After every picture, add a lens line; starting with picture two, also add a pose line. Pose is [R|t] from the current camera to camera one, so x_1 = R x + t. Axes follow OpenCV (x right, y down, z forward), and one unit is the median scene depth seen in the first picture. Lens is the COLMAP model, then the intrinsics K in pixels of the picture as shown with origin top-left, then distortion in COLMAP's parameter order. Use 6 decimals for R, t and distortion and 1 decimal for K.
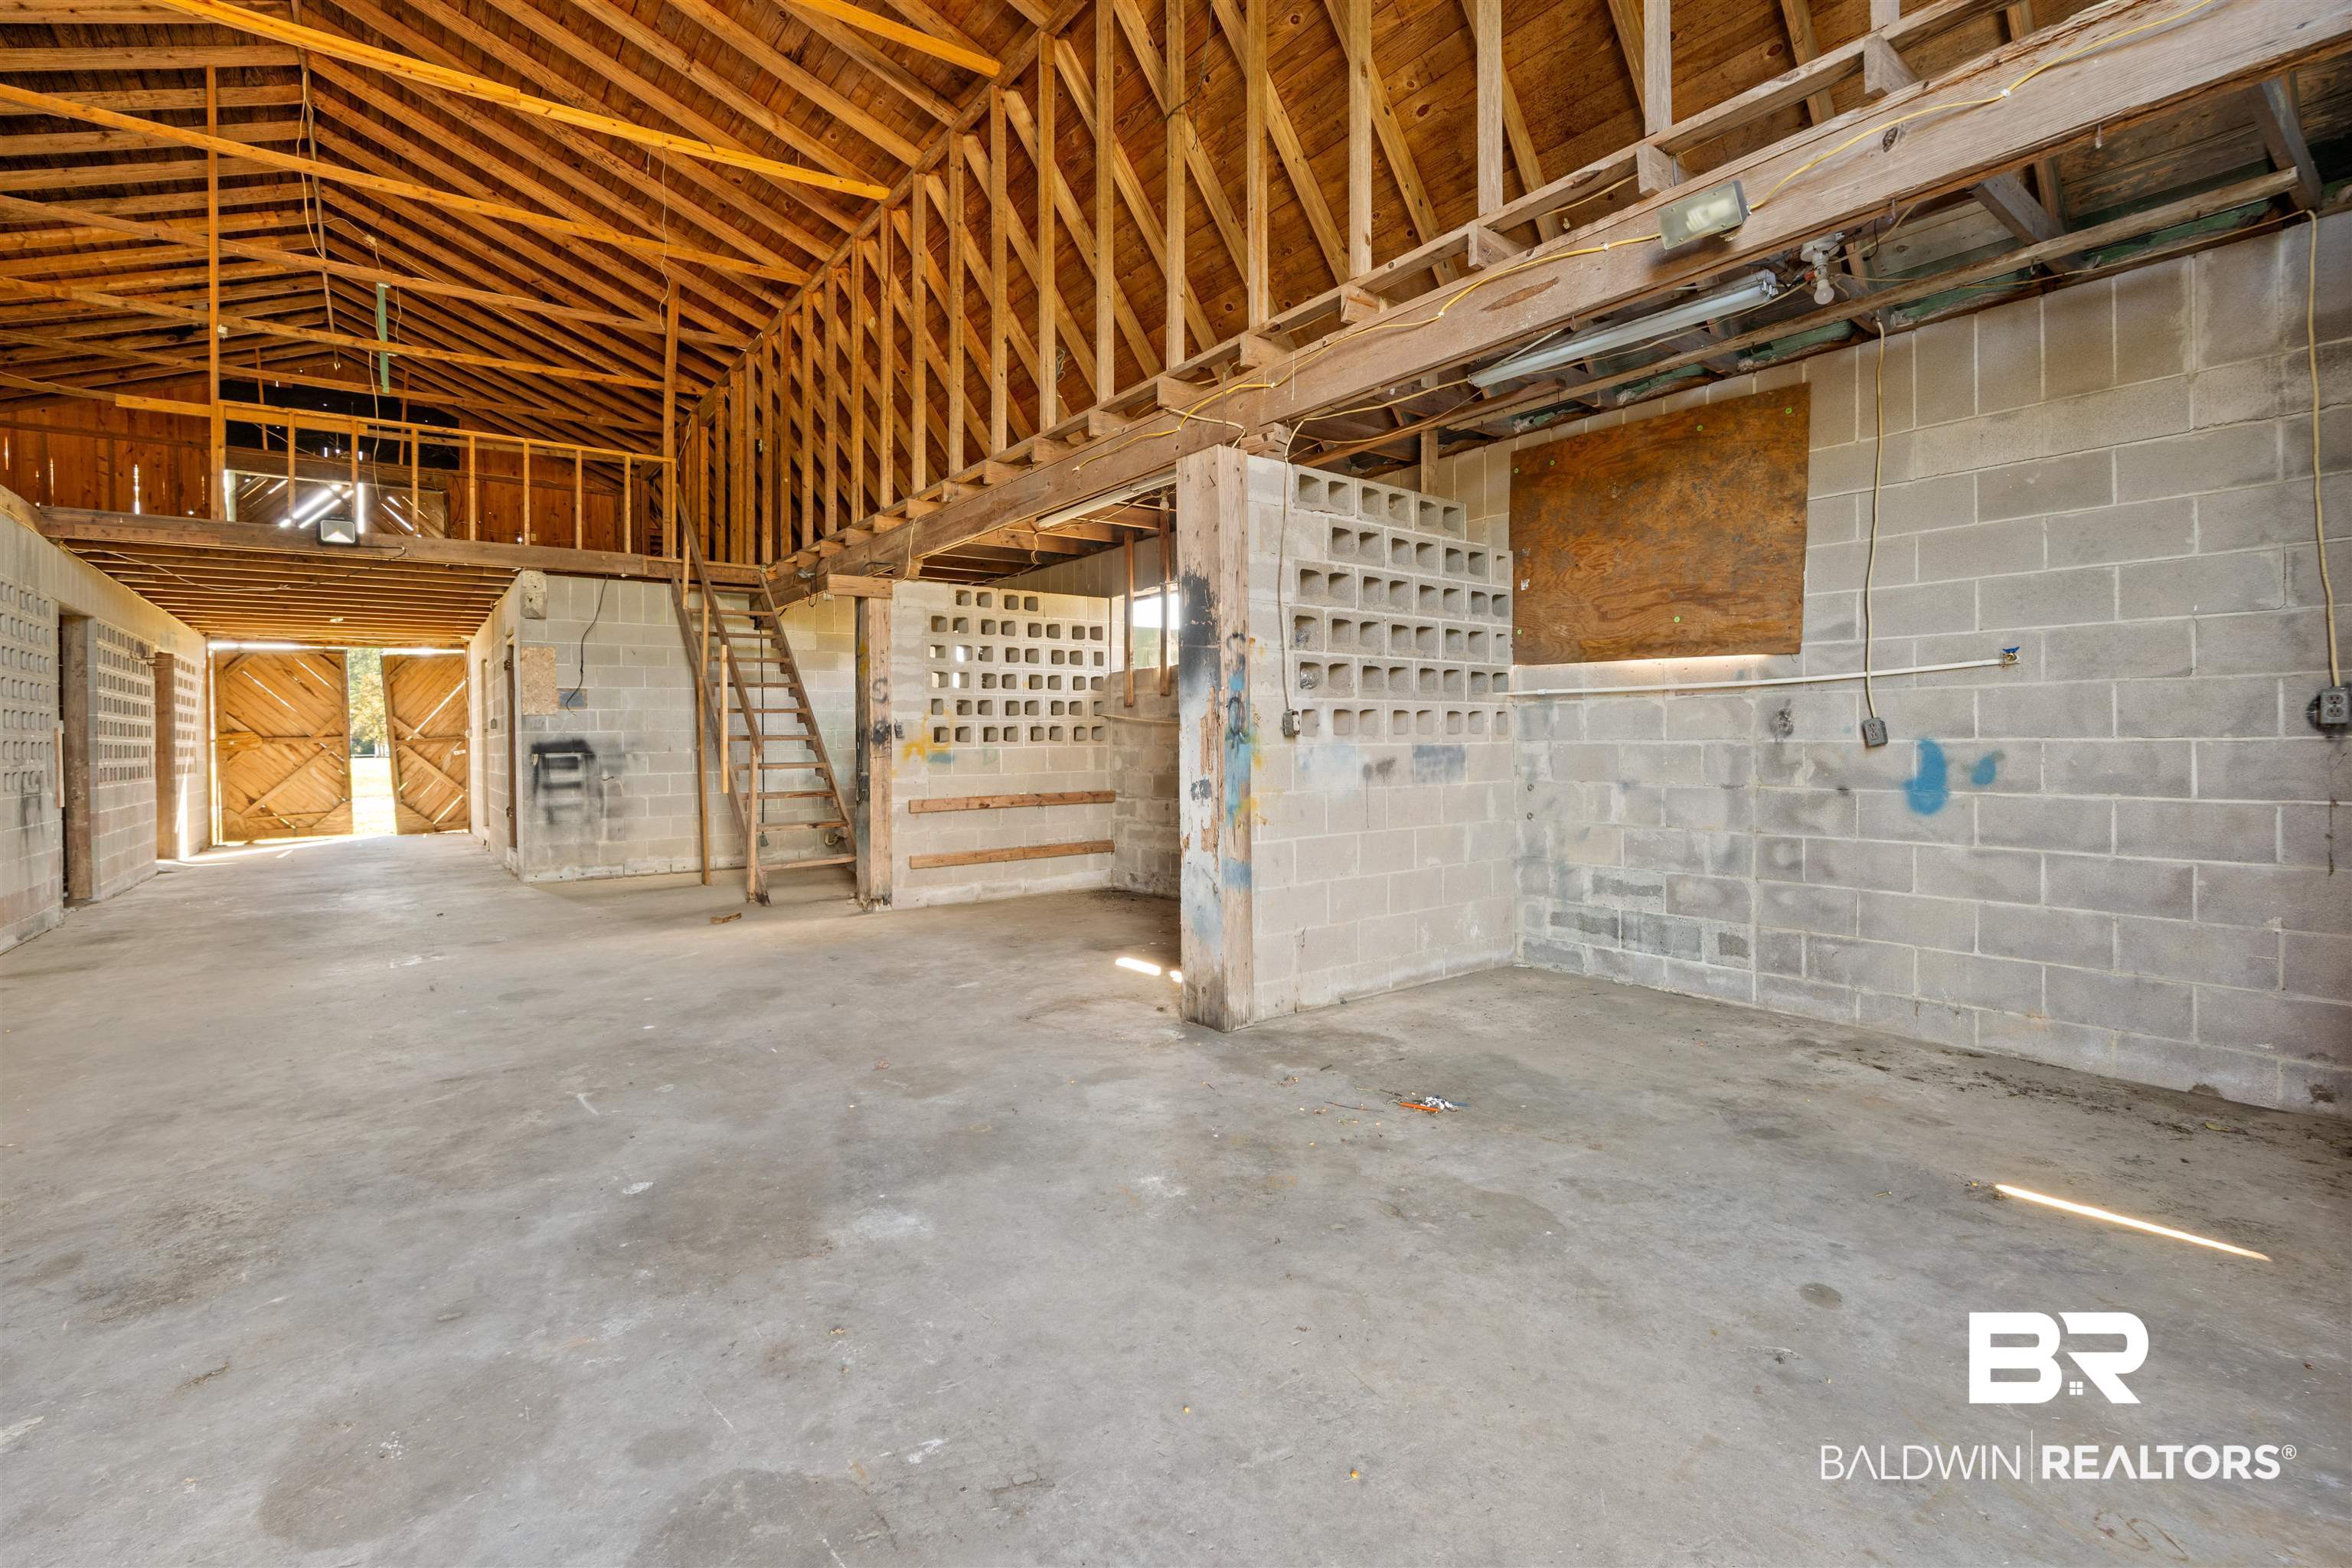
lens RADIAL K [[1031.8, 0, 1180.5], [0, 1031.8, 738.0], [0, 0, 1]] dist [-0.022883, 0.000199]
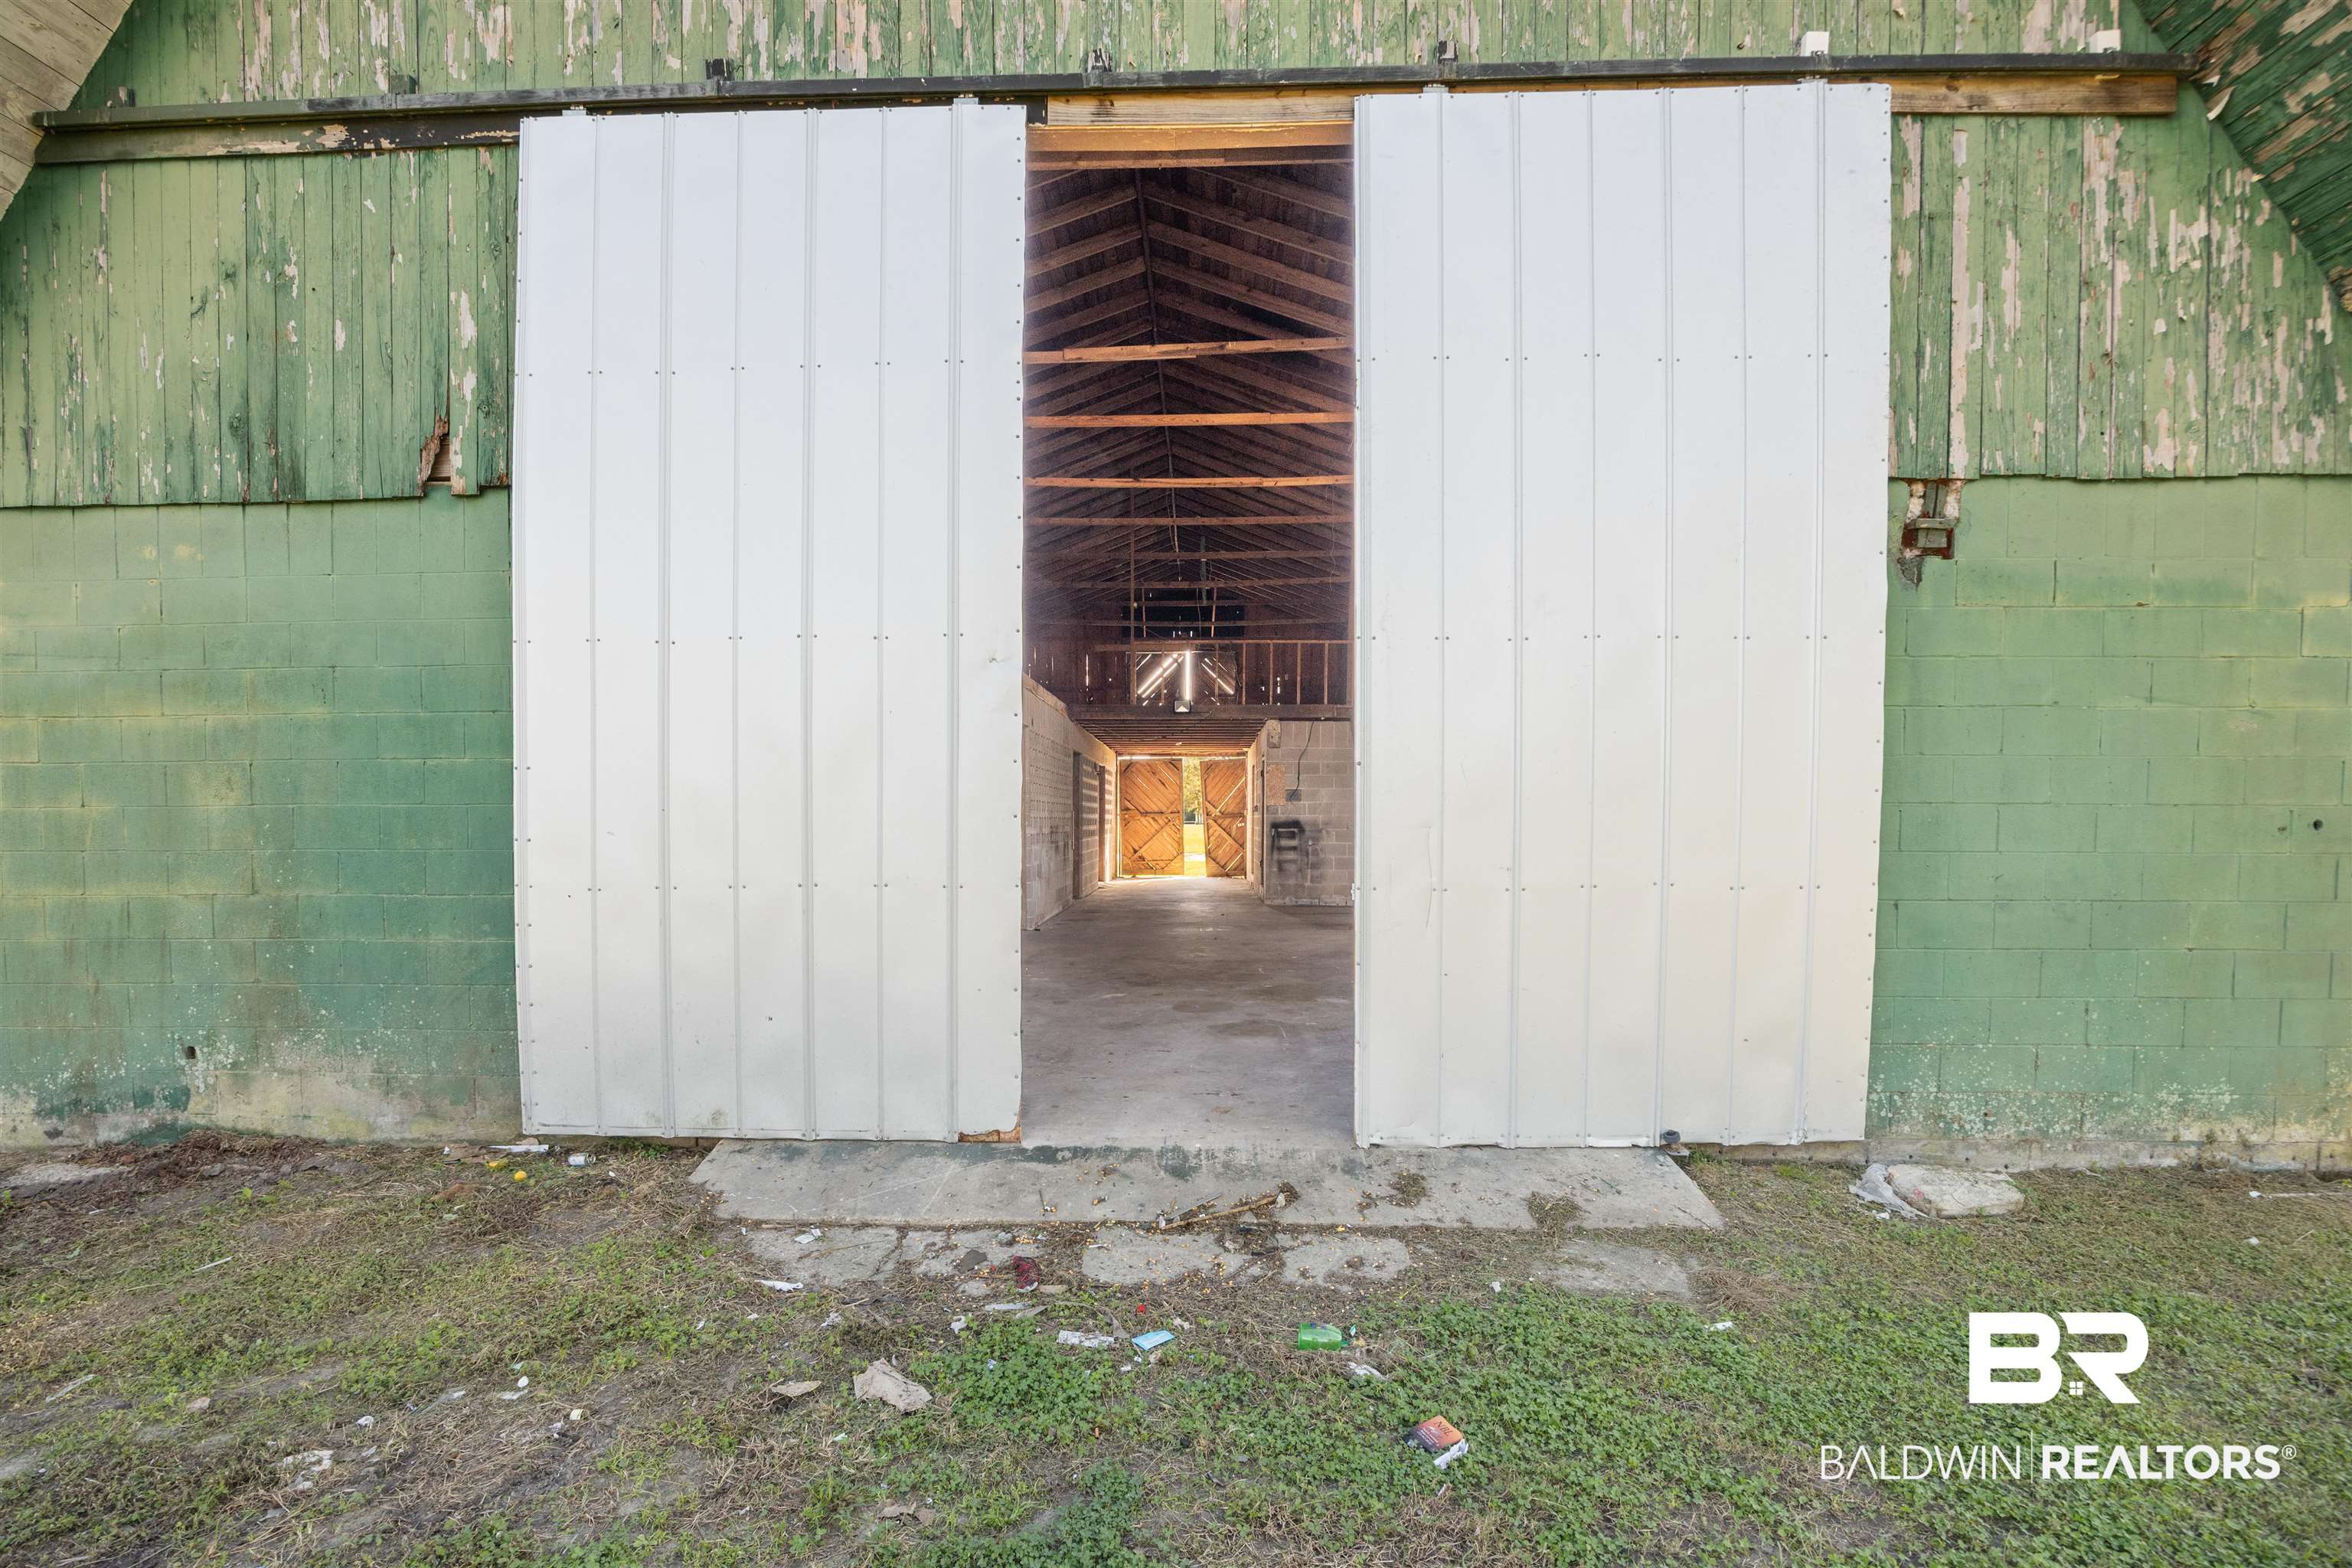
lens RADIAL K [[1031.8, 0, 1180.5], [0, 1031.8, 738.0], [0, 0, 1]] dist [-0.022883, 0.000199]
pose [[0.774647, -0.028819, -0.631737, 0.295944], [-0.017965, 0.997555, -0.067537, -0.014319], [0.632139, 0.063667, 0.772235, -0.376169]]
